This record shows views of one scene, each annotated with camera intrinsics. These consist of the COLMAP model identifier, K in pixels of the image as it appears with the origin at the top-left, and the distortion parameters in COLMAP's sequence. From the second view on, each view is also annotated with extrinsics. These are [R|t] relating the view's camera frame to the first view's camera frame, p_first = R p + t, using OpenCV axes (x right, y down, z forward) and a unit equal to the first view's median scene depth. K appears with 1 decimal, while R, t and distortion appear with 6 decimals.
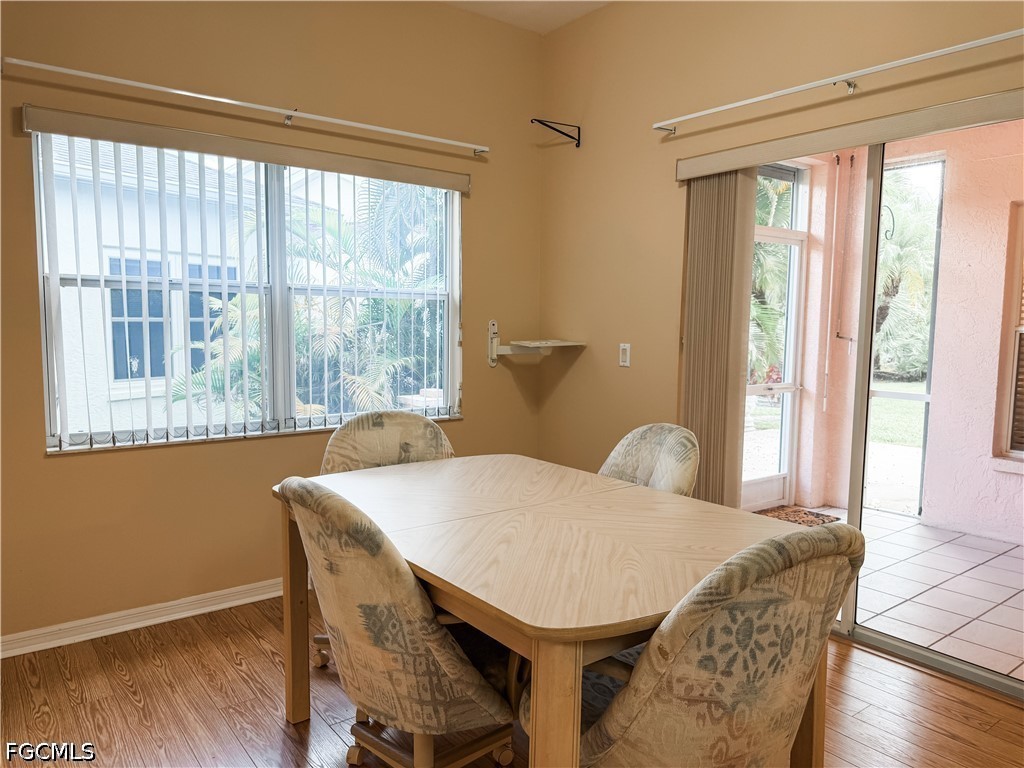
lens RADIAL K [[727.2, 0, 509.8], [0, 727.2, 391.0], [0, 0, 1]] dist [0.004266, -0.047474]
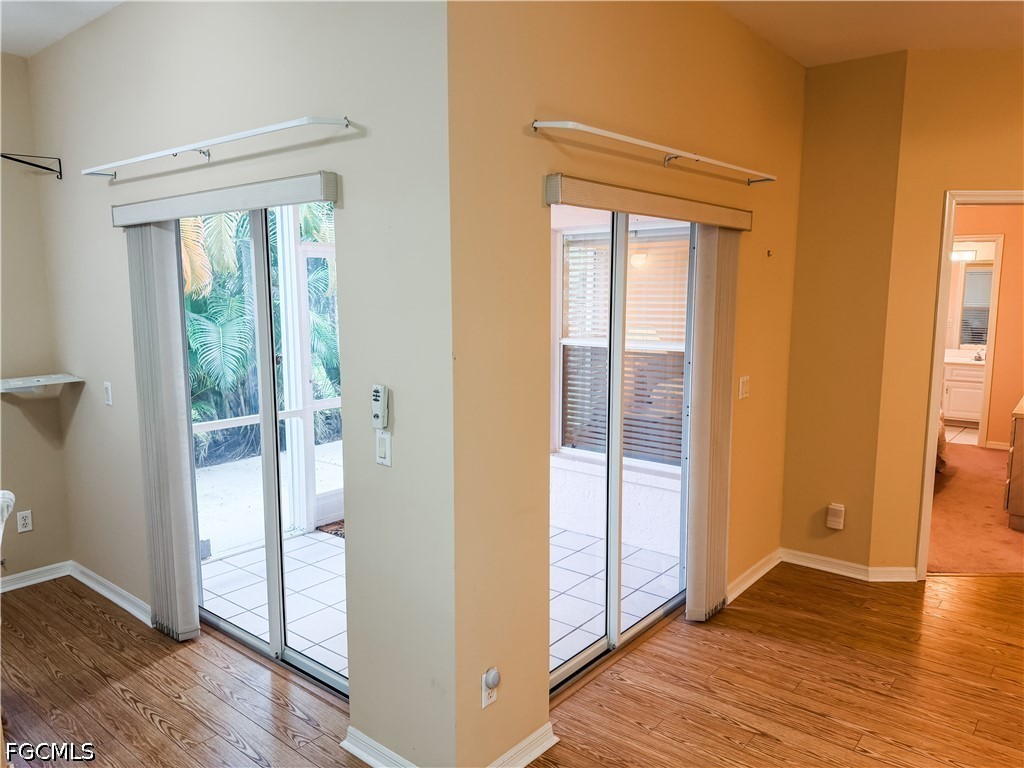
lens RADIAL K [[715.7, 0, 512.0], [0, 715.7, 384.0], [0, 0, 1]] dist [0.119654, -0.162071]
pose [[0.973216, -0.041746, 0.226071, 0.379225], [0.033234, 0.998593, 0.041328, -0.068883], [-0.227478, -0.032708, 0.973234, -0.083963]]
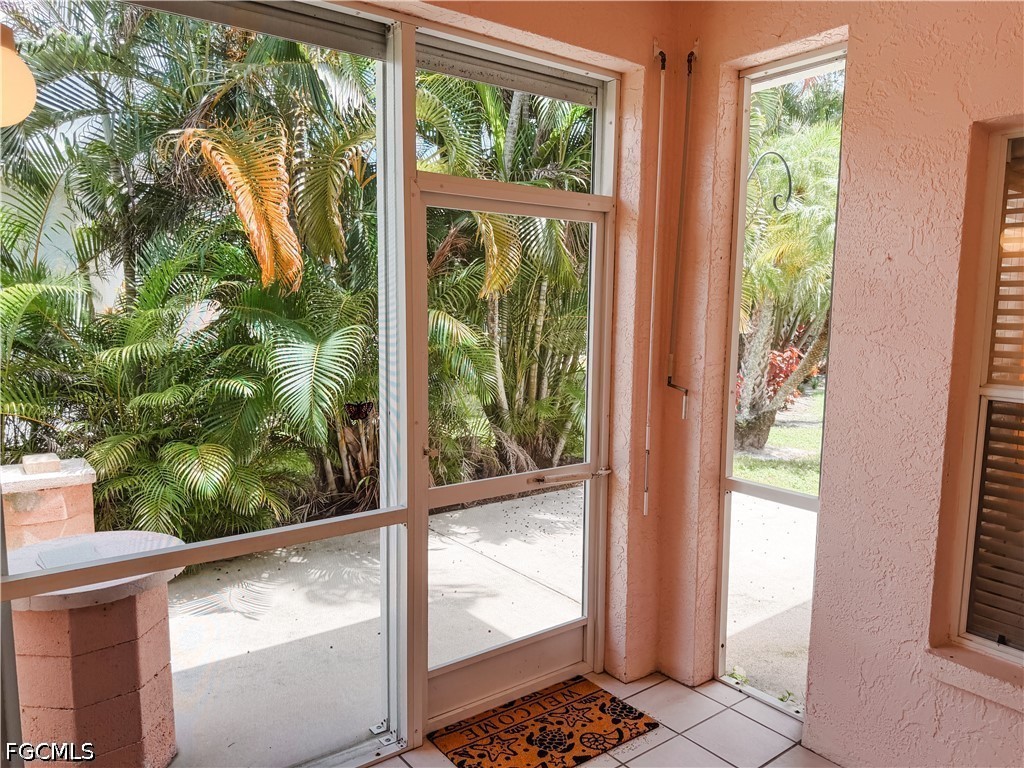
lens RADIAL K [[738.7, 0, 518.6], [0, 738.7, 387.2], [0, 0, 1]] dist [0.045833, -0.073892]
pose [[0.999971, -0.000930, 0.007540, 0.397841], [0.000777, 0.999792, 0.020385, -0.101189], [-0.007558, -0.020378, 0.999764, 0.514830]]
